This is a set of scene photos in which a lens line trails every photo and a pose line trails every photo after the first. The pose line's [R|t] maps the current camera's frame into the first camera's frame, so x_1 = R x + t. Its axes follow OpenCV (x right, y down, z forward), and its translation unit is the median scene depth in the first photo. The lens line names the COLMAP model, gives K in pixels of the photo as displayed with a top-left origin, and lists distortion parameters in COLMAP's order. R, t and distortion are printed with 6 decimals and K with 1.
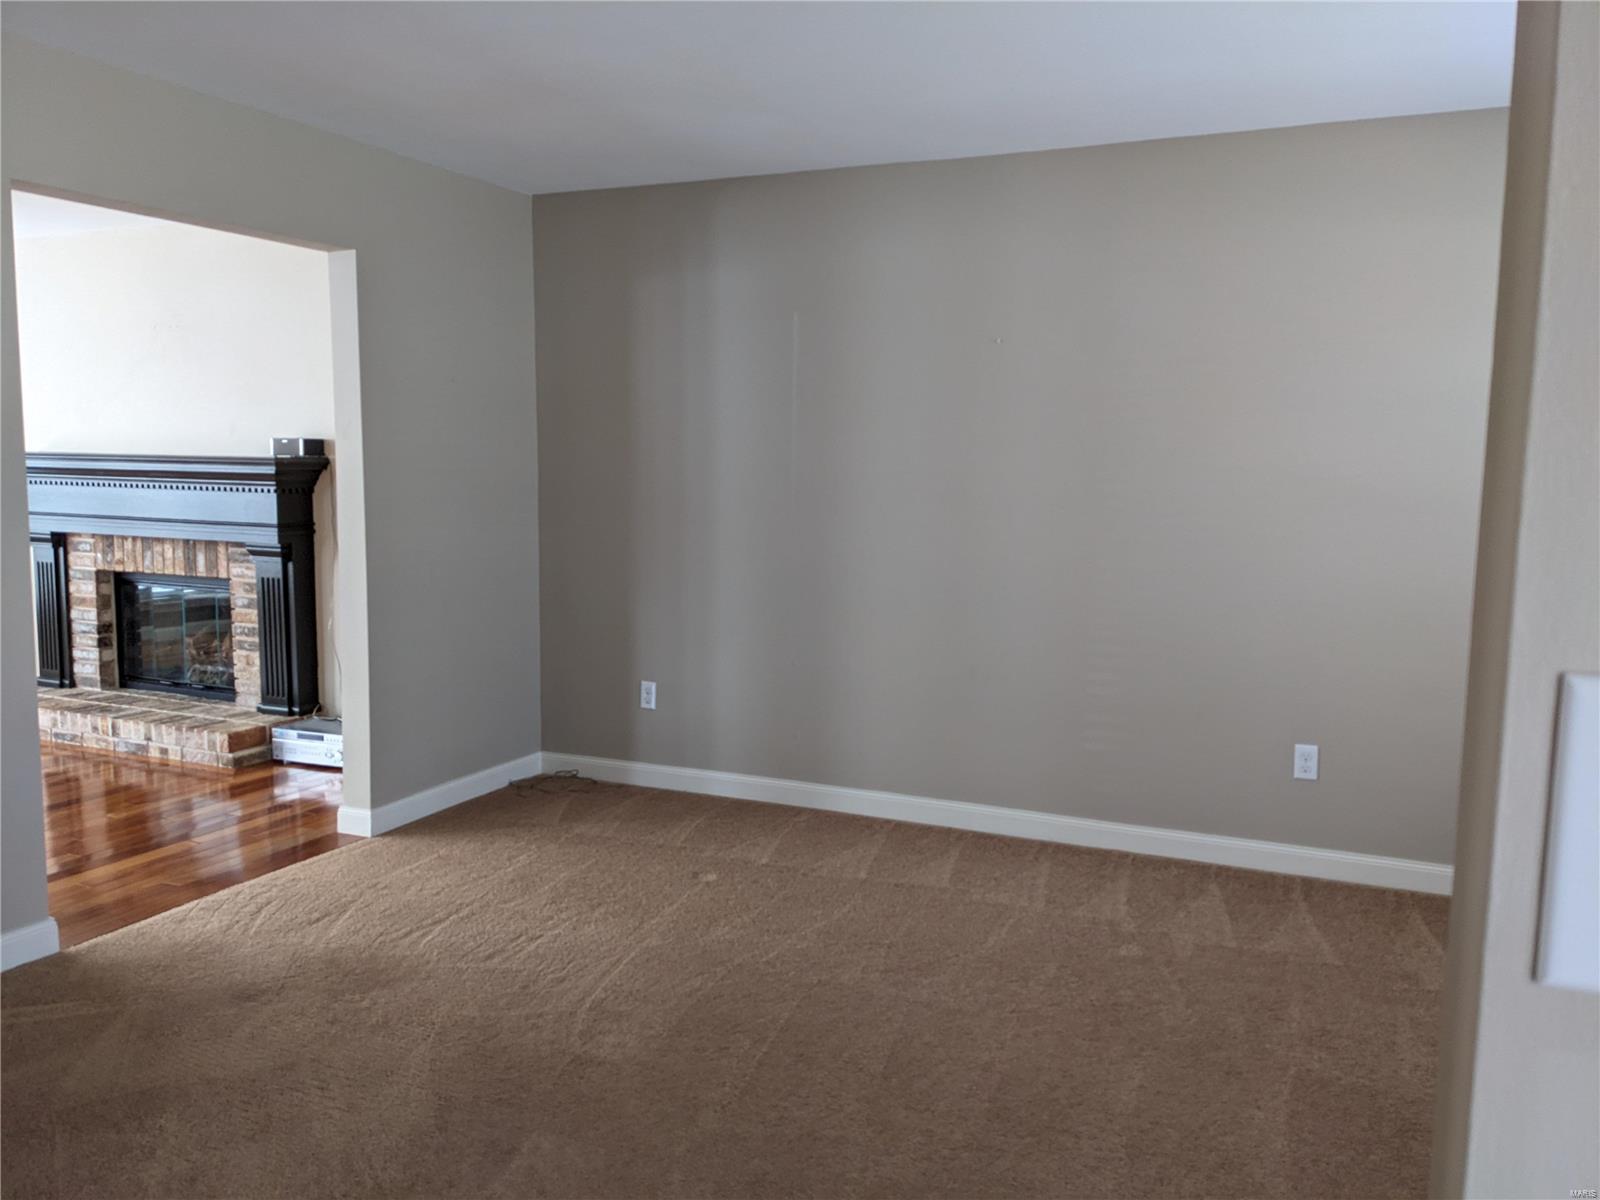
lens RADIAL K [[1247.8, 0, 808.2], [0, 1247.8, 591.7], [0, 0, 1]] dist [0.046813, -0.076347]
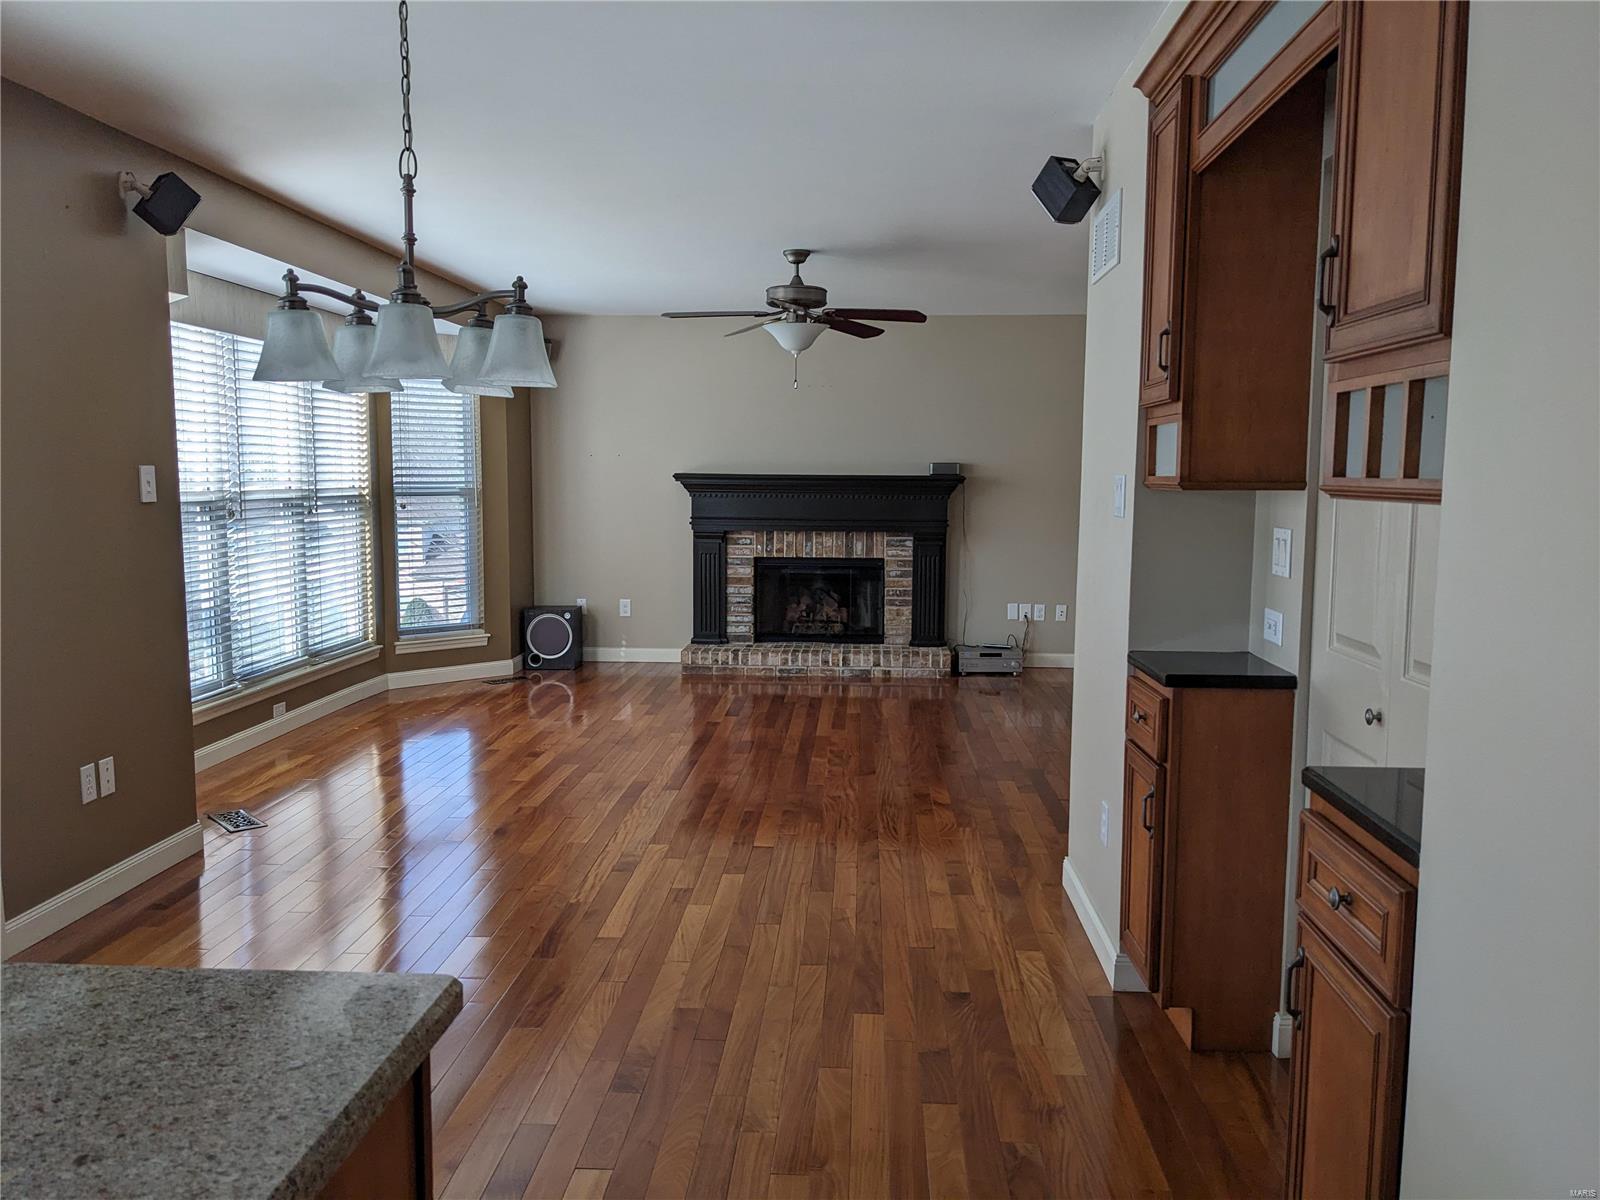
lens RADIAL K [[1247.8, 0, 804.4], [0, 1247.8, 609.7], [0, 0, 1]] dist [0.046813, -0.076347]
pose [[0.936877, -0.046362, 0.346572, -1.044579], [0.044190, 0.998923, 0.014172, 0.025103], [-0.346856, 0.002037, 0.937916, -0.337272]]
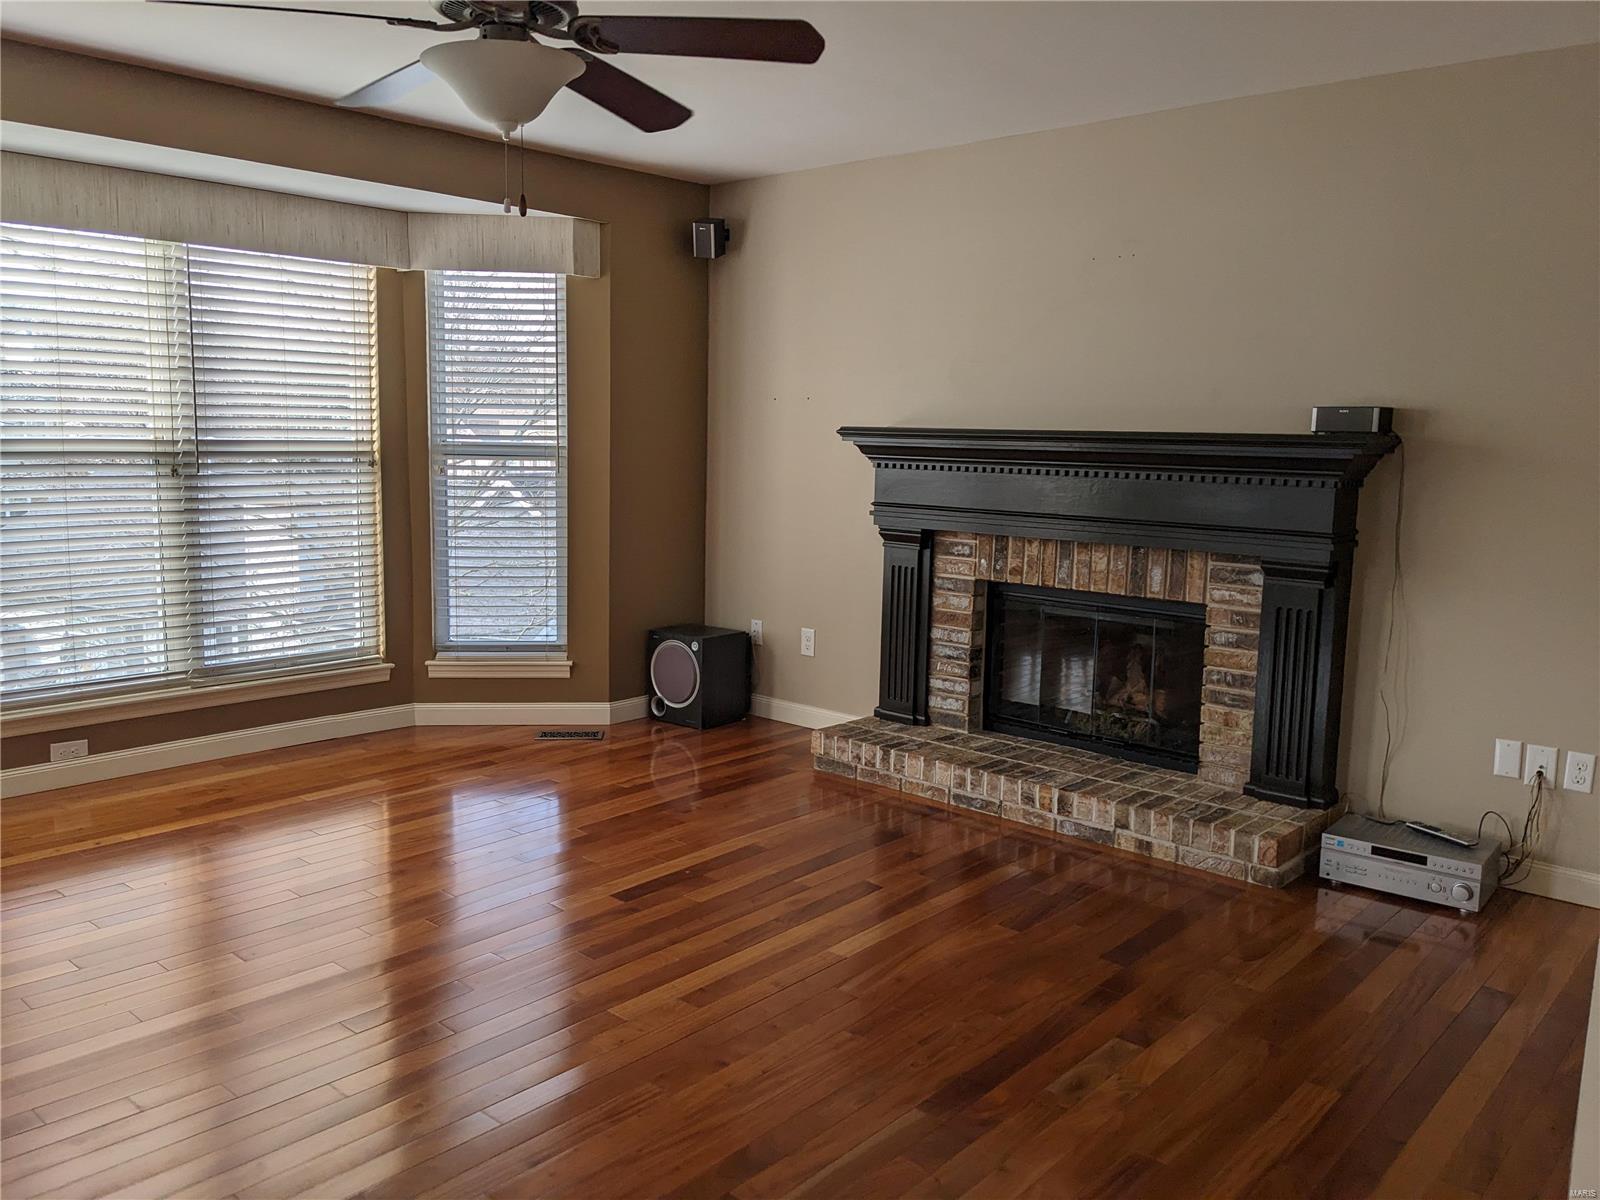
lens RADIAL K [[1247.8, 0, 759.6], [0, 1247.8, 598.2], [0, 0, 1]] dist [0.046813, -0.076347]
pose [[0.945179, 0.046487, -0.323226, -0.463549], [-0.038216, 0.998760, 0.031894, -0.026489], [0.324308, -0.017793, 0.945784, 0.238109]]
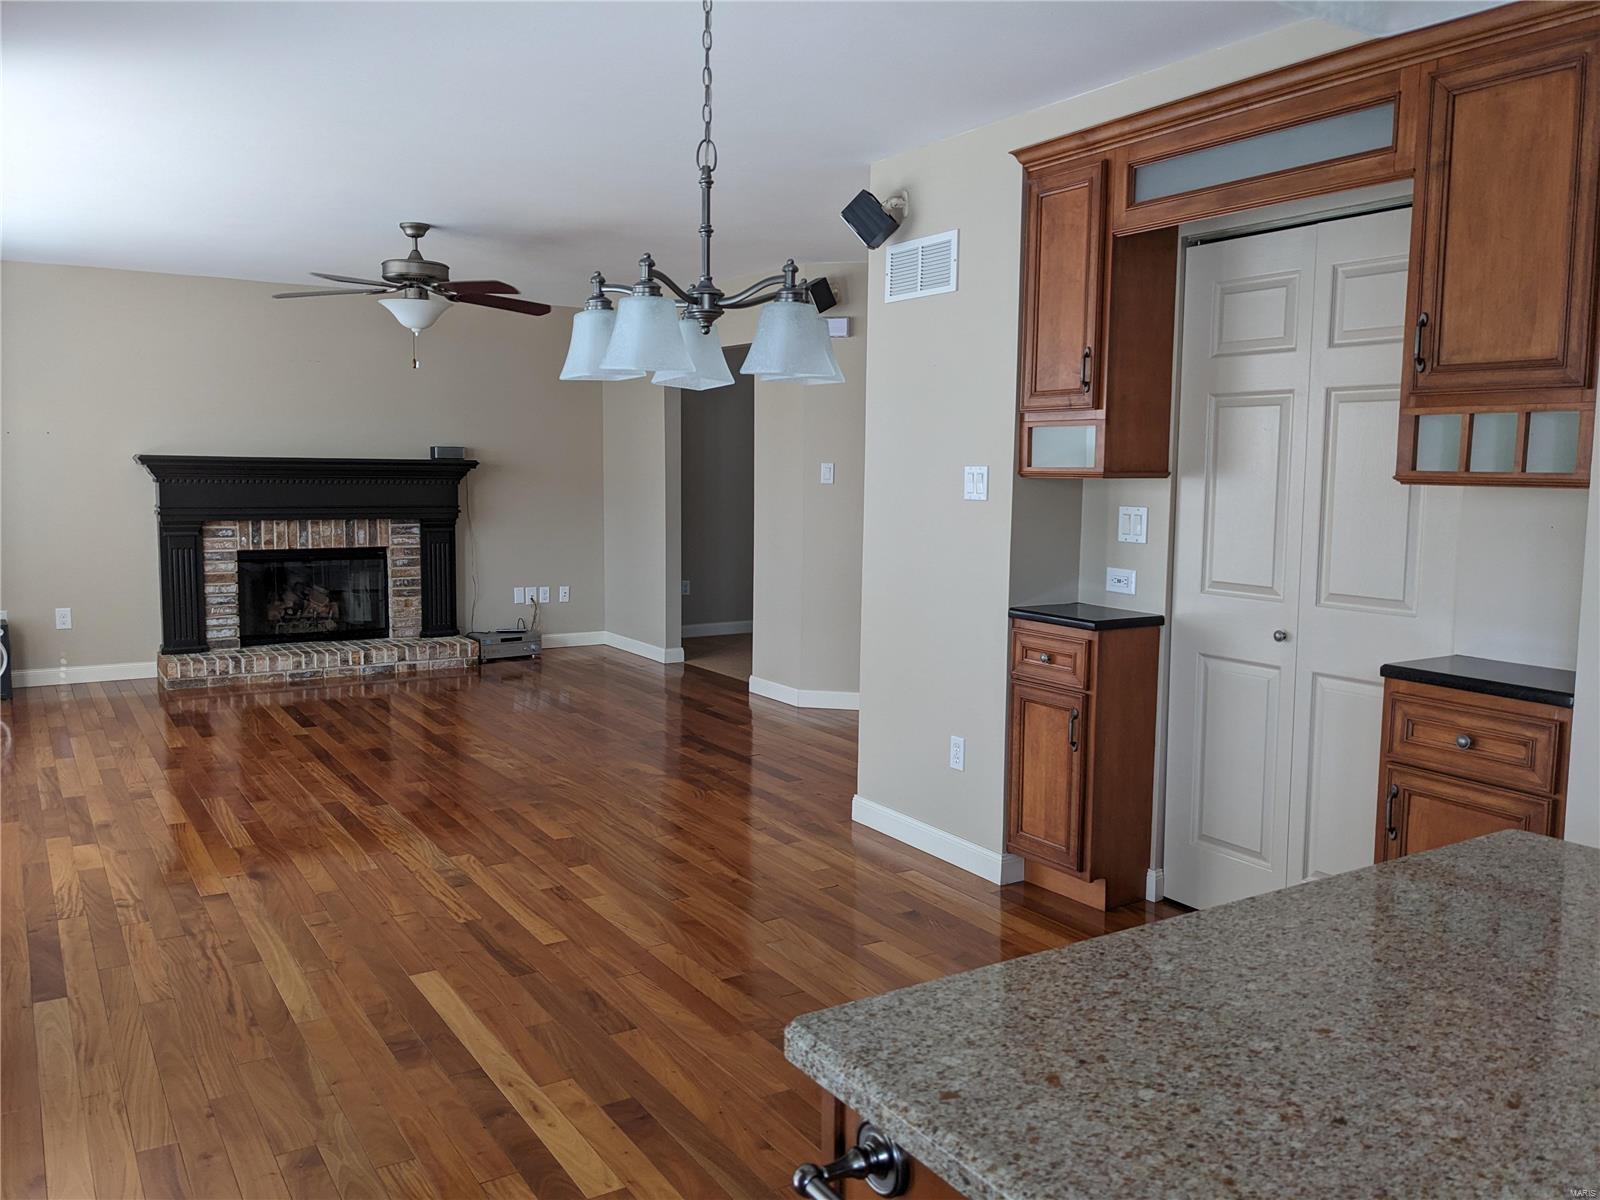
lens RADIAL K [[1247.8, 0, 816.8], [0, 1247.8, 591.7], [0, 0, 1]] dist [0.046813, -0.076347]
pose [[0.557705, -0.092930, 0.824821, -1.330252], [0.084523, 0.994906, 0.054943, 0.003048], [-0.825725, 0.039075, 0.562718, -0.171577]]
